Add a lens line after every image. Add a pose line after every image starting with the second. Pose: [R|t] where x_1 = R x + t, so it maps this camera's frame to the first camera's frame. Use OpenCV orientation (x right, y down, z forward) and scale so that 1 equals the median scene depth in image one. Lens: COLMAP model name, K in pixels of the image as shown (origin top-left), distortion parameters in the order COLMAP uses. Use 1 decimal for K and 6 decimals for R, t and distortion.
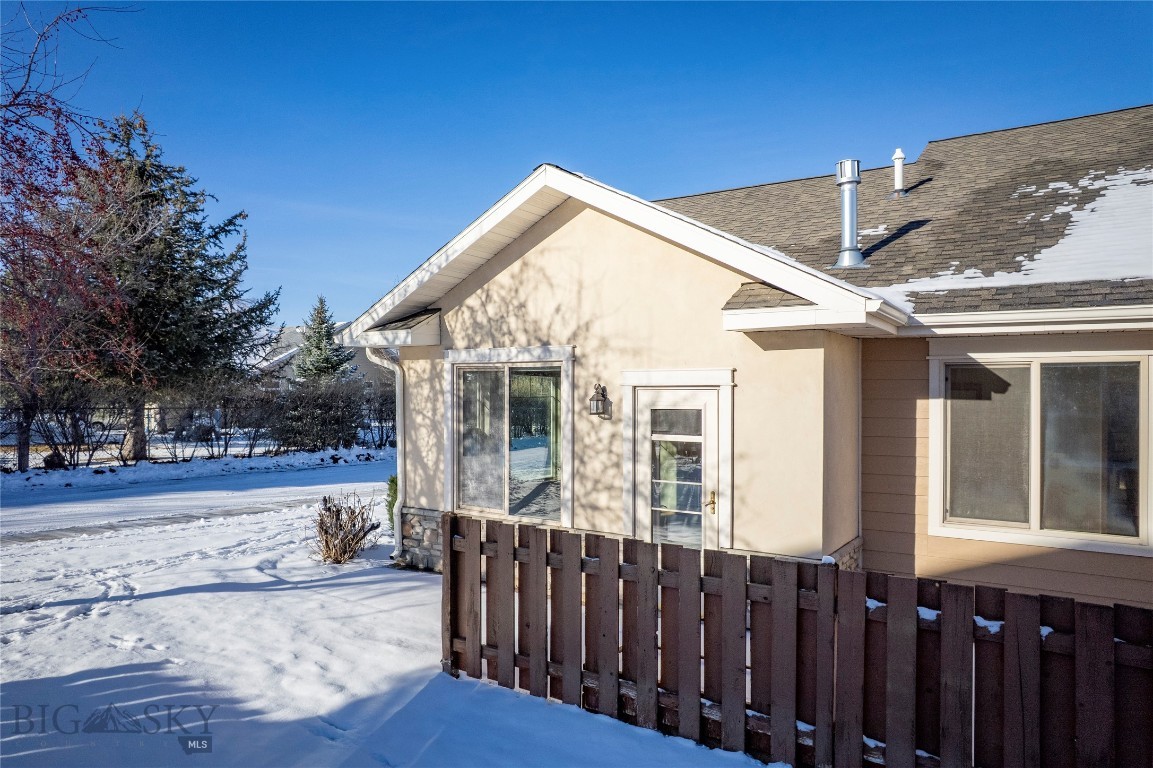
lens RADIAL K [[738.1, 0, 579.2], [0, 738.1, 392.1], [0, 0, 1]] dist [-0.072174, 0.057892]
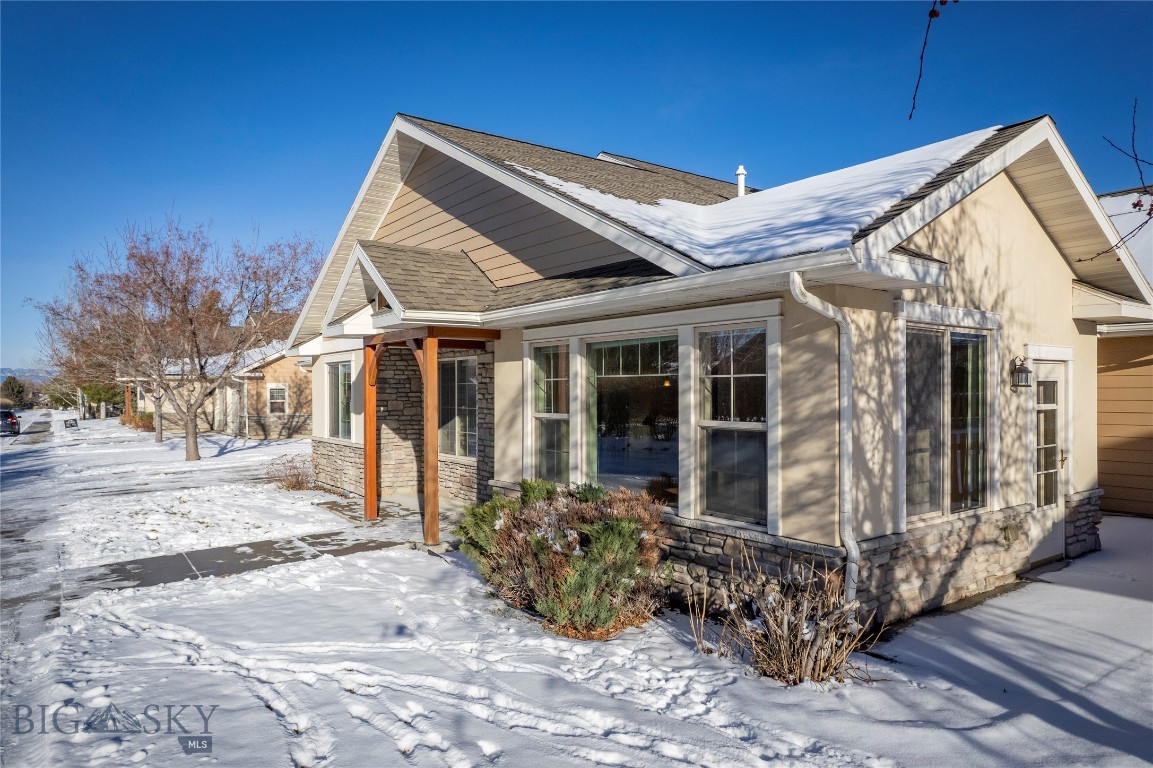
lens RADIAL K [[738.1, 0, 579.2], [0, 738.1, 392.1], [0, 0, 1]] dist [-0.072174, 0.057892]
pose [[0.341512, -0.006421, 0.939856, -0.907361], [0.006965, 0.999966, 0.004301, 0.023964], [-0.939852, 0.005077, 0.341545, 1.022188]]
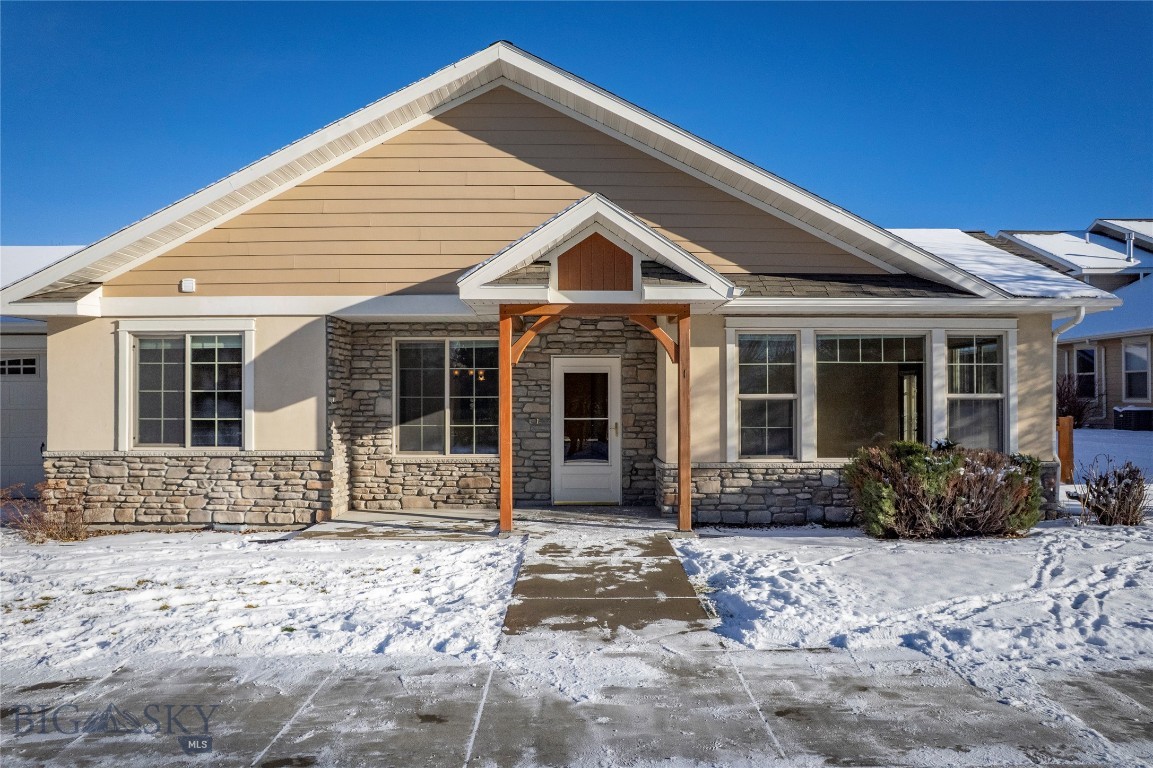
lens RADIAL K [[742.8, 0, 581.6], [0, 742.8, 393.4], [0, 0, 1]] dist [-0.080668, 0.072916]
pose [[-0.563098, 0.006335, 0.826366, -0.759153], [0.003612, 0.999980, -0.005204, 0.059648], [-0.826382, 0.000055, -0.563109, 2.242202]]
